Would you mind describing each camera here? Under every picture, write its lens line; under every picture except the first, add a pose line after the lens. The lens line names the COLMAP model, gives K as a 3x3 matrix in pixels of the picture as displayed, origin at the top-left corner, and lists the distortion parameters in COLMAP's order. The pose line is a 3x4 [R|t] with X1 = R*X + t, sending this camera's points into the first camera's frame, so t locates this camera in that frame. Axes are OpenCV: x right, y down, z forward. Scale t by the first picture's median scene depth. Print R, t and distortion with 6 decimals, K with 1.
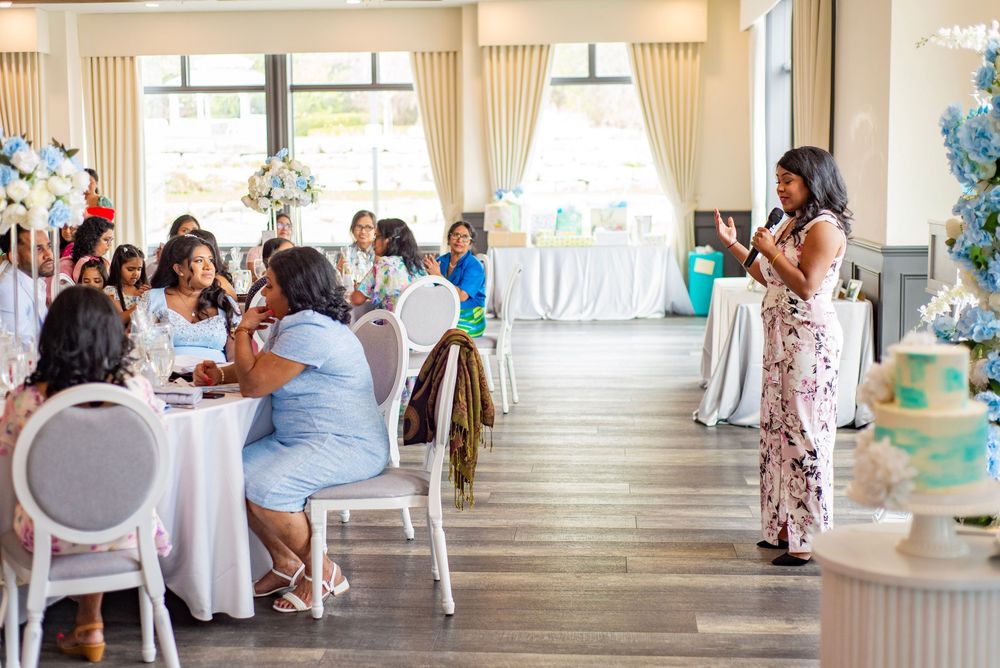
lens RADIAL K [[1434.5, 0, 500.0], [0, 1434.5, 334.0], [0, 0, 1]] dist [-0.040595, -0.015311]
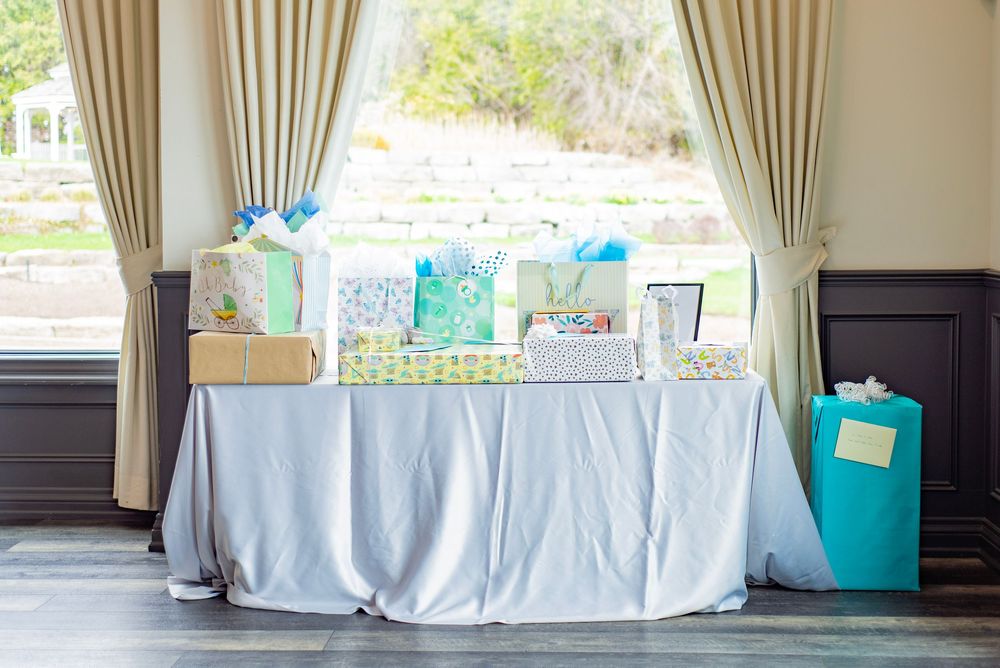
lens RADIAL K [[1574.9, 0, 500.0], [0, 1574.9, 334.0], [0, 0, 1]] dist [0.008762, -0.519519]
pose [[0.999806, 0.003122, 0.019467, 0.051063], [-0.002319, 0.999151, -0.041129, -0.055066], [-0.019579, 0.041076, 0.998964, 0.624715]]
